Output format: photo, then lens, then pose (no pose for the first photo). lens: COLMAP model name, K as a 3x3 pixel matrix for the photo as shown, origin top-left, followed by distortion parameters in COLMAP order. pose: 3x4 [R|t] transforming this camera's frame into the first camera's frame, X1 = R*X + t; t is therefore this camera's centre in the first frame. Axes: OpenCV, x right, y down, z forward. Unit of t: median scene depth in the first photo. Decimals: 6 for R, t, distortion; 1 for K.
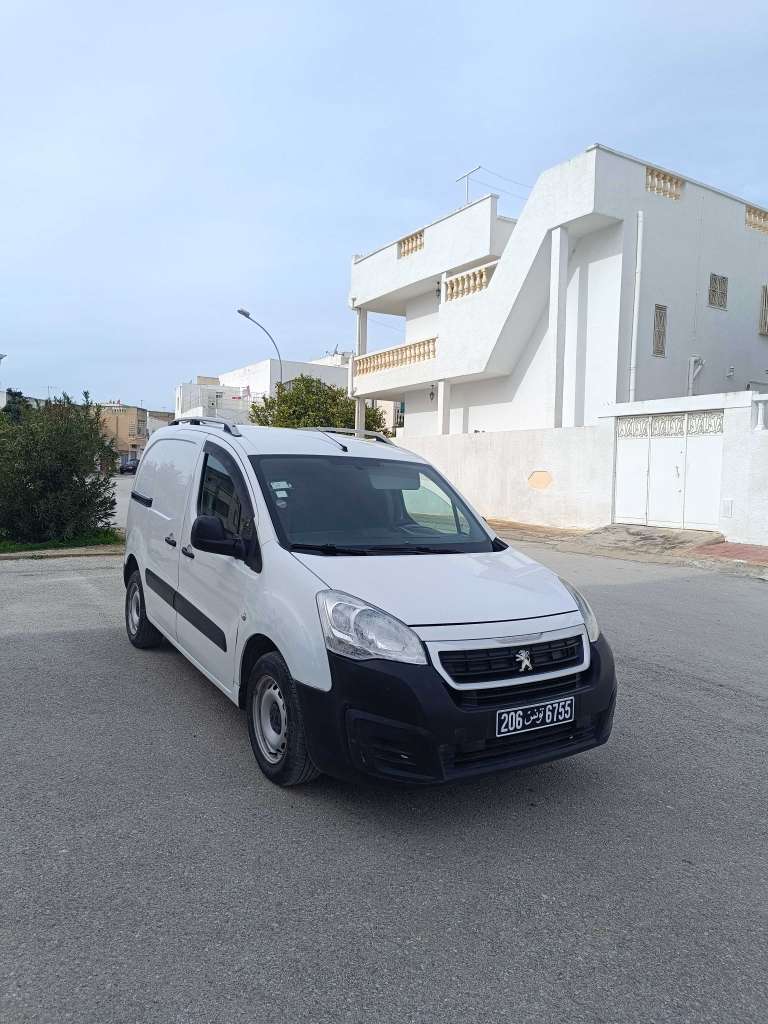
lens RADIAL K [[695.9, 0, 385.9], [0, 695.9, 514.9], [0, 0, 1]] dist [0.015498, -0.018277]
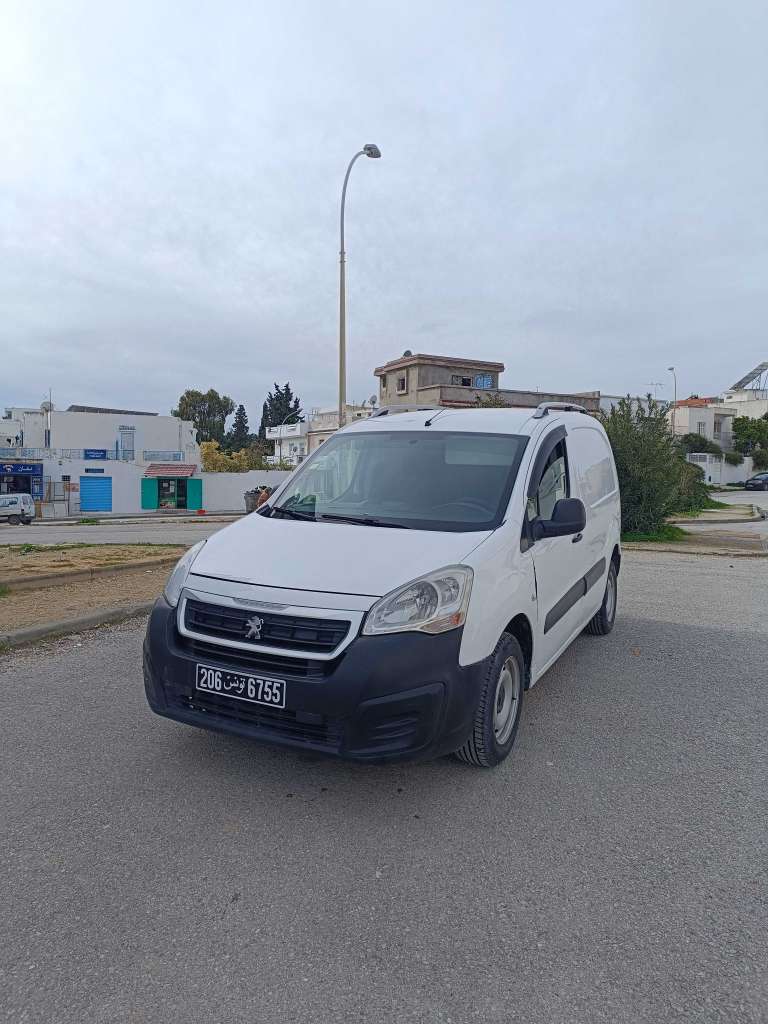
lens RADIAL K [[695.9, 0, 386.0], [0, 695.9, 501.9], [0, 0, 1]] dist [0.015498, -0.018277]
pose [[0.510735, 0.022214, -0.859451, 1.104384], [-0.049507, 0.998767, -0.003605, 0.032225], [0.858312, 0.044390, 0.511205, 0.660788]]
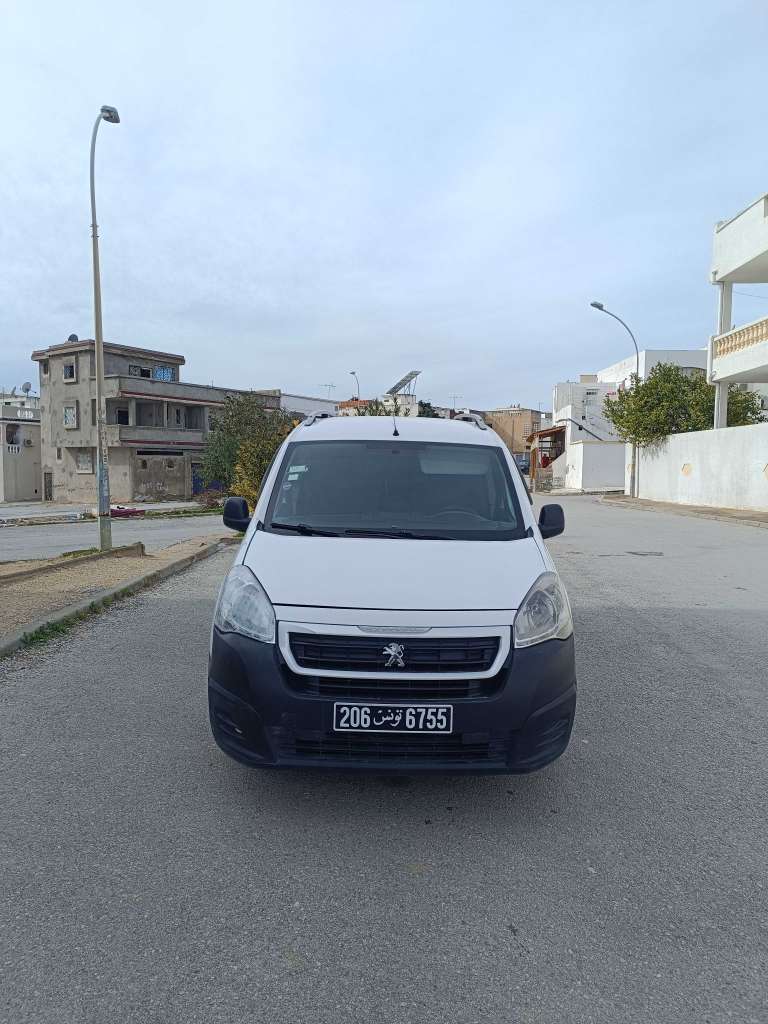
lens RADIAL K [[695.9, 0, 388.3], [0, 695.9, 509.6], [0, 0, 1]] dist [0.015498, -0.018277]
pose [[0.847927, 0.013553, -0.529940, 0.665513], [-0.017434, 0.999845, -0.002325, 0.023646], [0.529827, 0.011210, 0.848032, 0.232203]]
